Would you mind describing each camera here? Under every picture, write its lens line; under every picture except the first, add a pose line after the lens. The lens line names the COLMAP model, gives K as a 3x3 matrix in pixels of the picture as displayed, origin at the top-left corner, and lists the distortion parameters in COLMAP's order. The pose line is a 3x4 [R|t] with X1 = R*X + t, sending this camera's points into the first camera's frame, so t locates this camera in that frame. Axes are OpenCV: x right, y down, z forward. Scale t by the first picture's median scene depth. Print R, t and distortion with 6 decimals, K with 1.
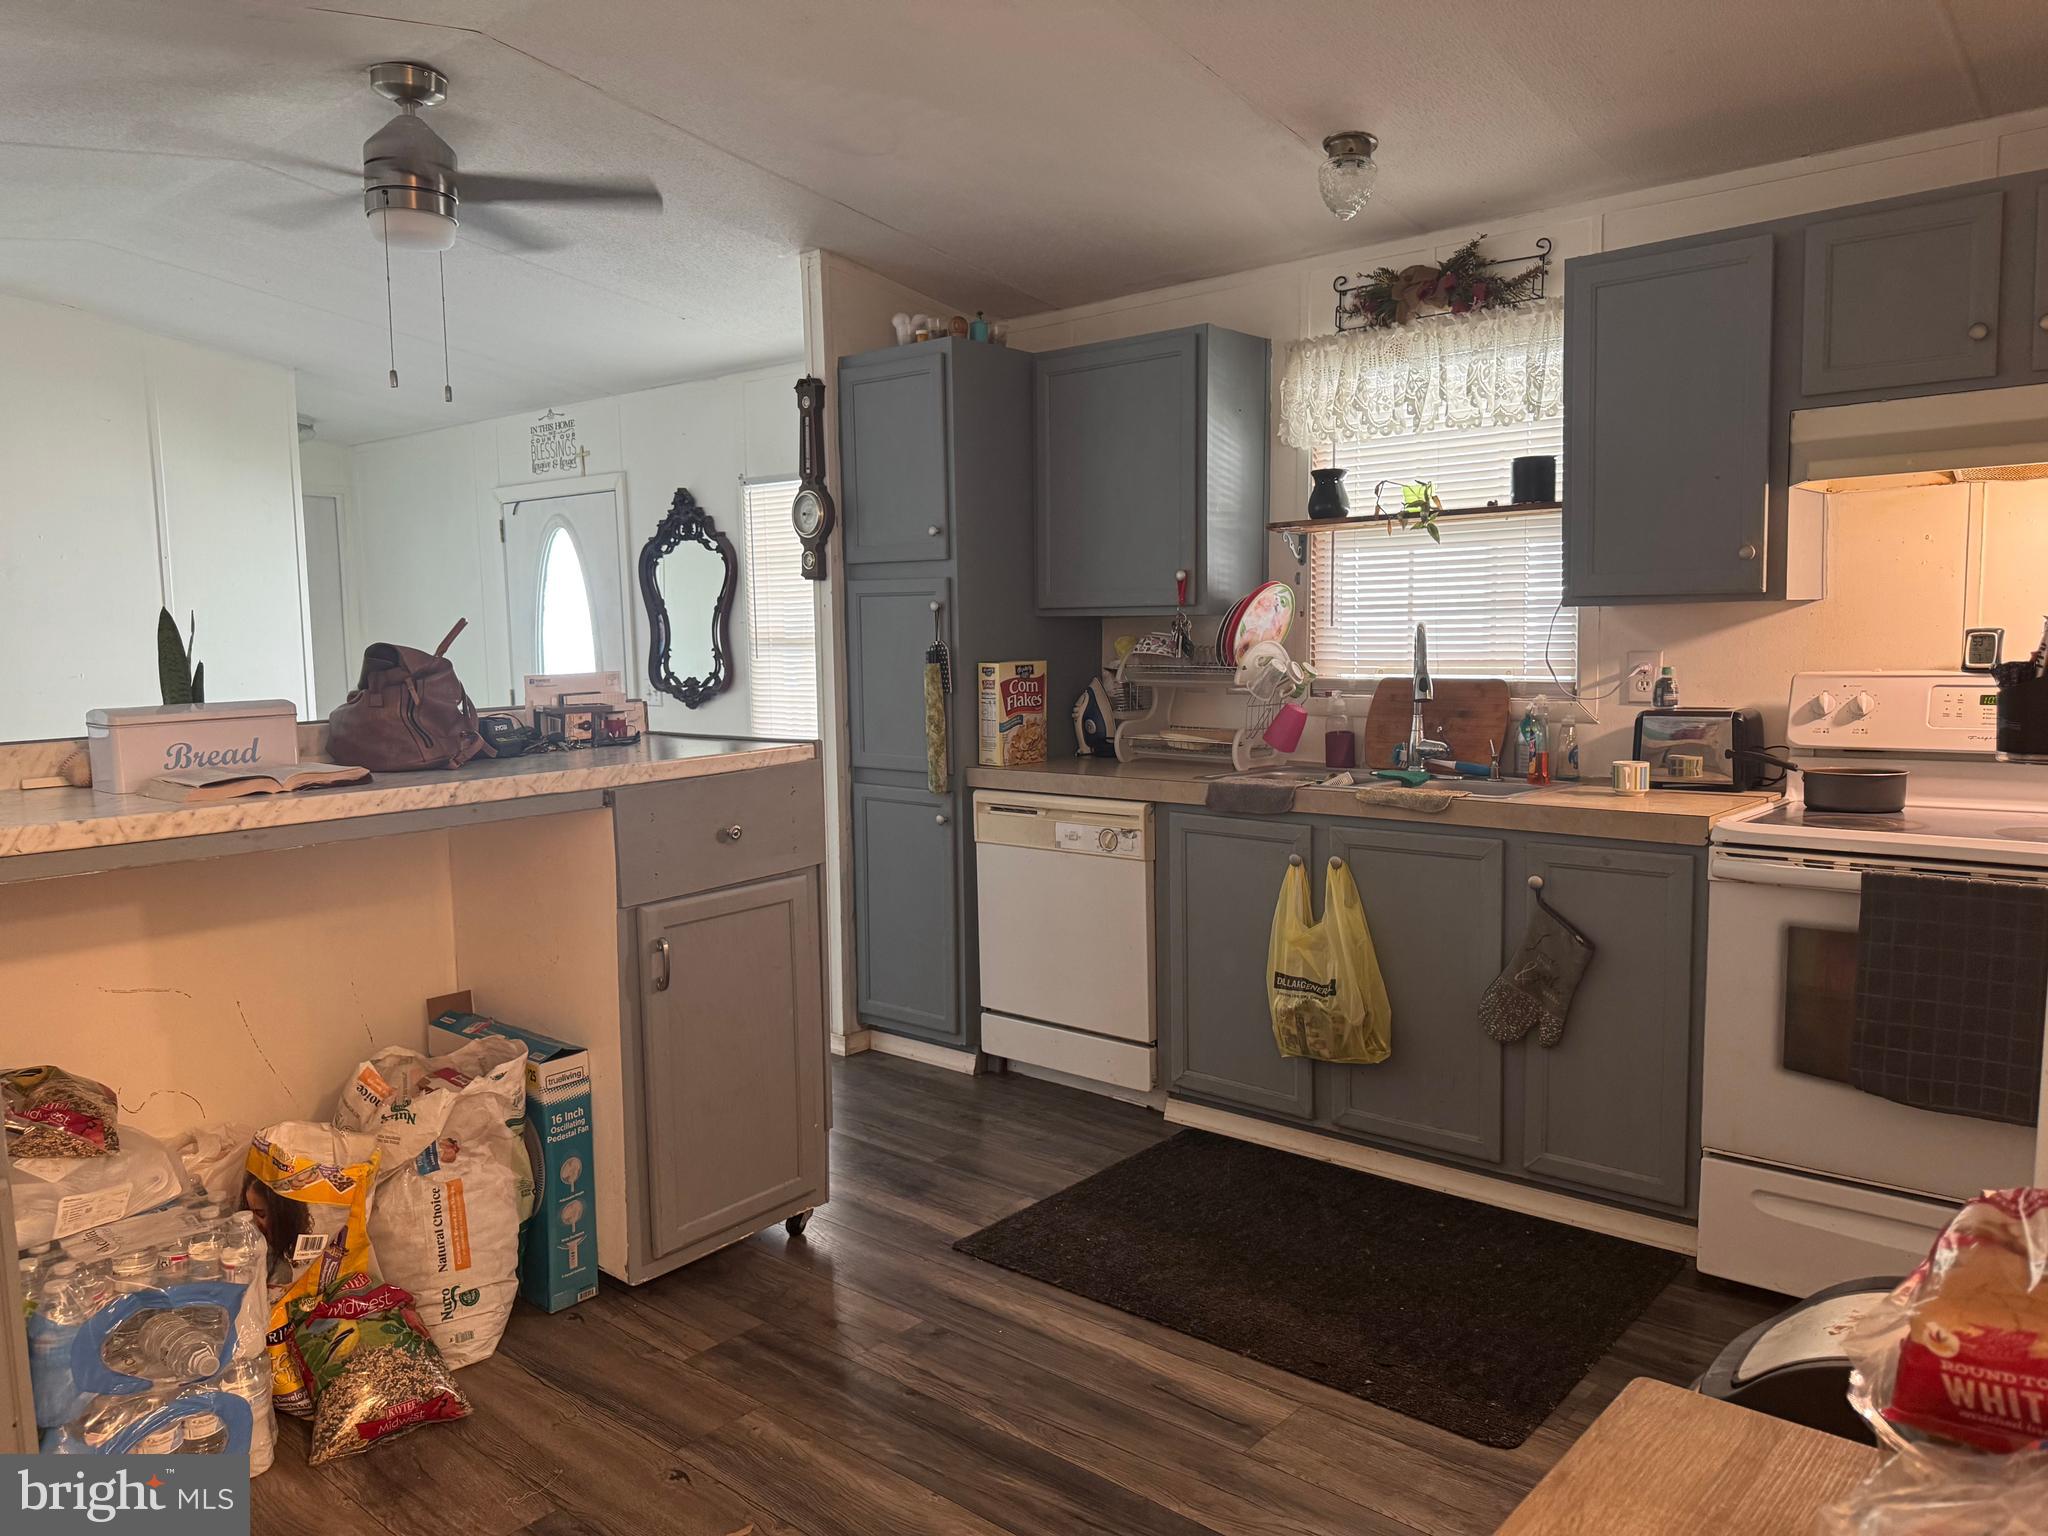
lens RADIAL K [[1453.9, 0, 1013.1], [0, 1453.9, 746.1], [0, 0, 1]] dist [0.157831, -0.320634]
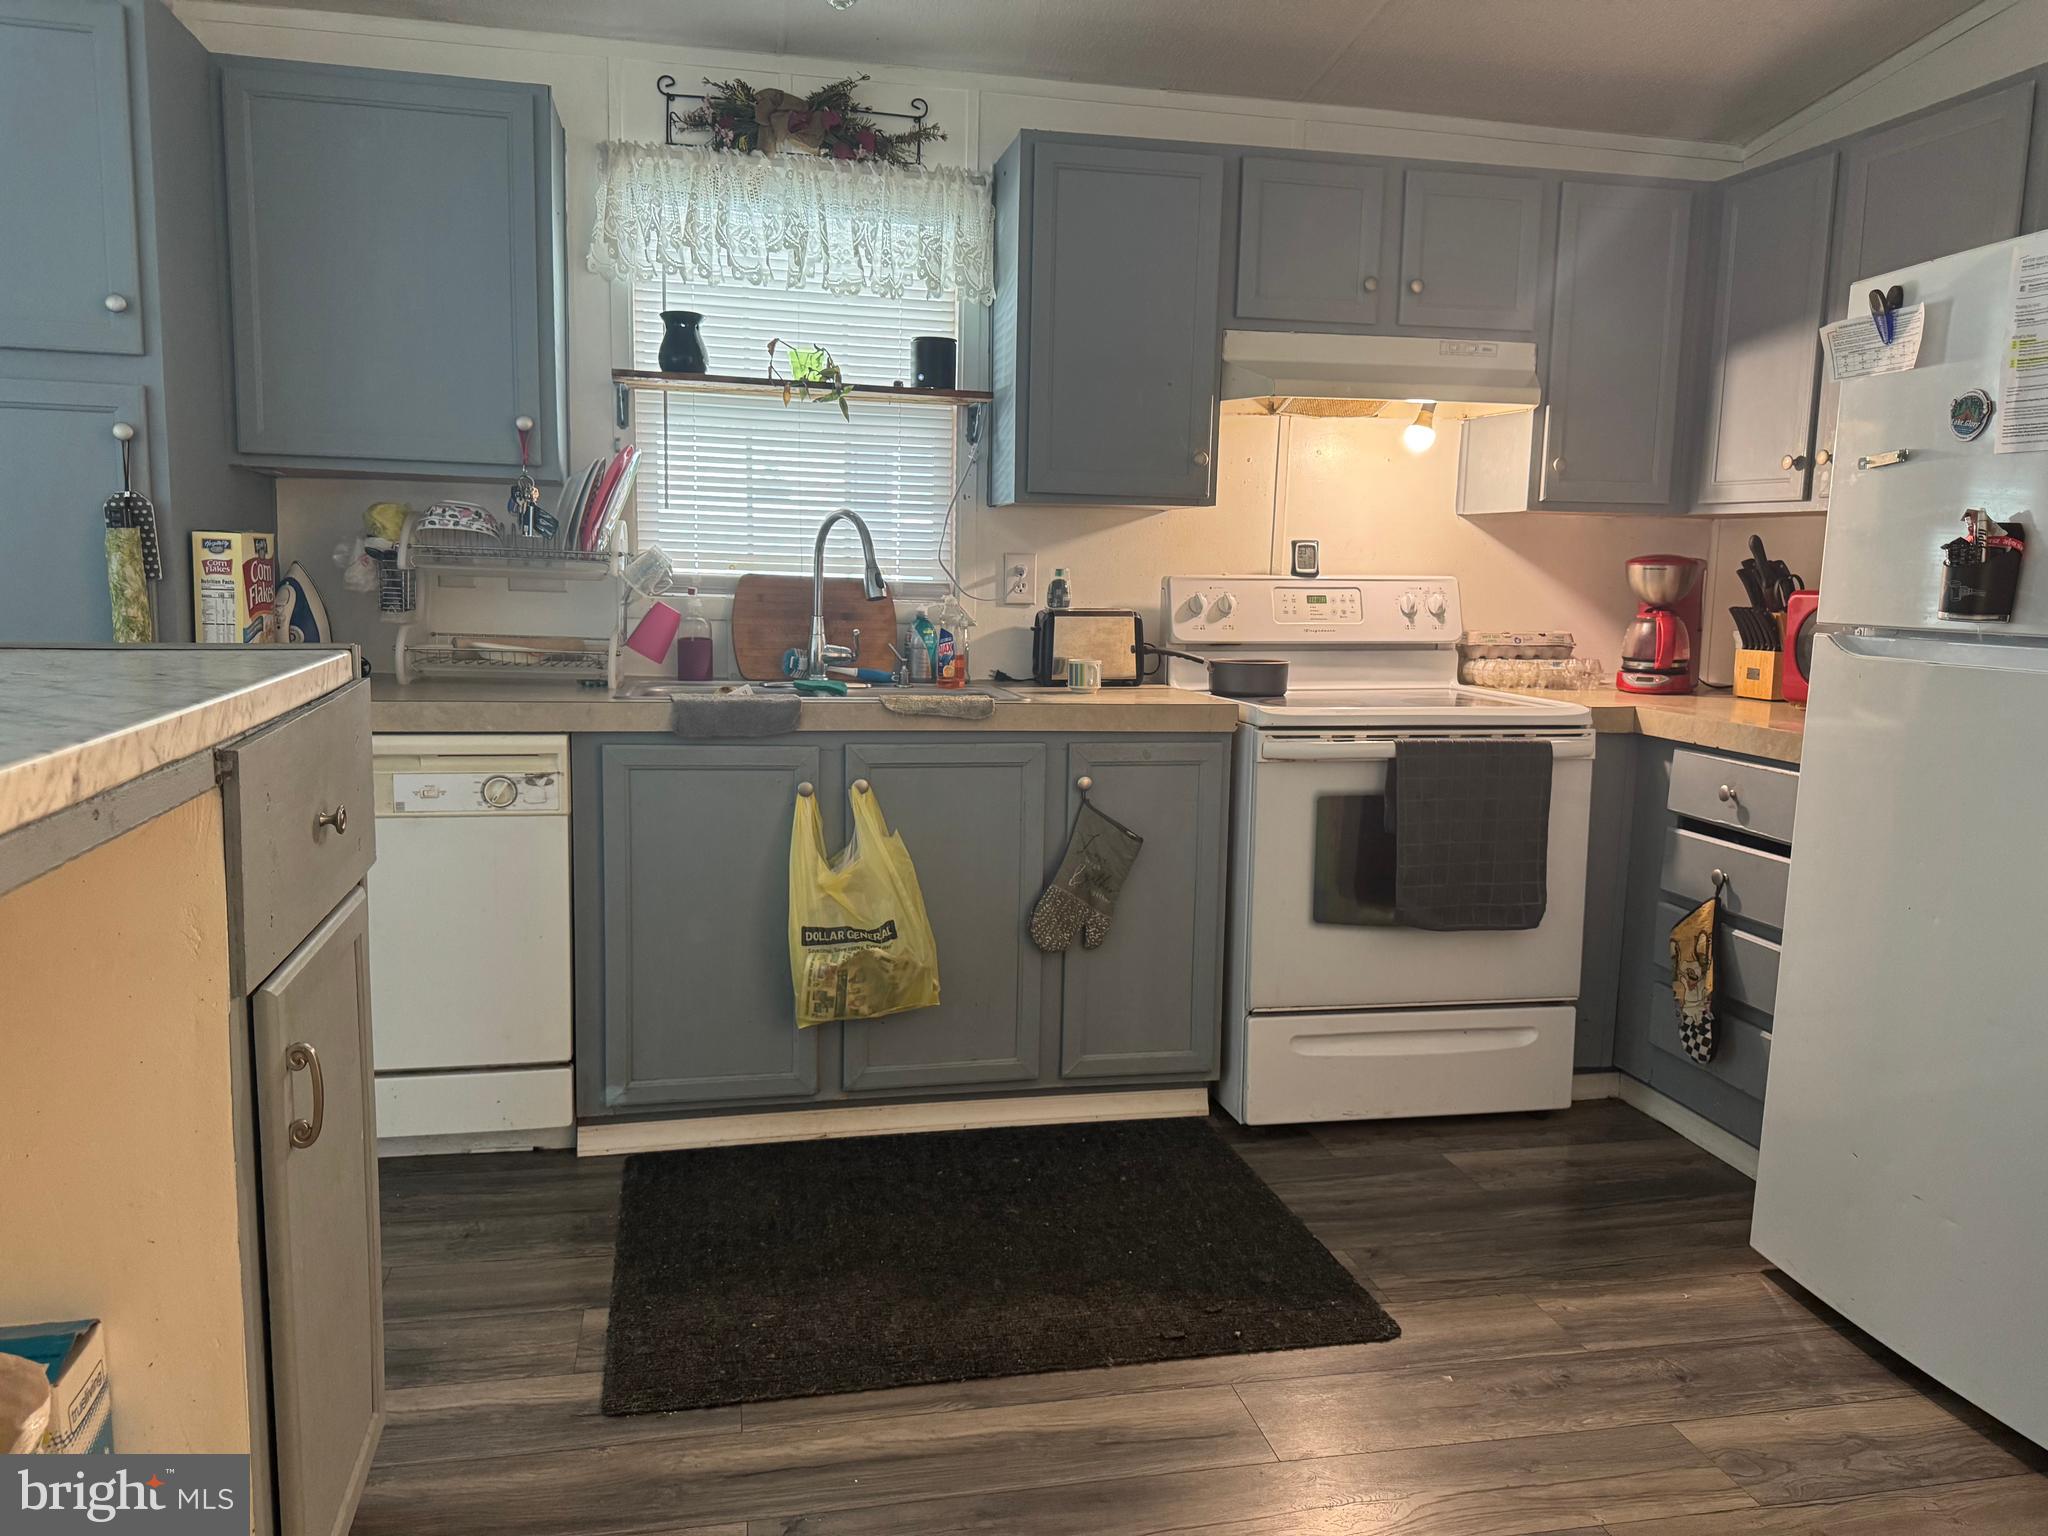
lens RADIAL K [[1453.9, 0, 1013.1], [0, 1453.9, 746.1], [0, 0, 1]] dist [0.157831, -0.320634]
pose [[0.588474, -0.066446, 0.805781, -0.384514], [0.029922, 0.997724, 0.060421, 0.007212], [-0.807962, -0.011446, 0.589123, 0.404989]]
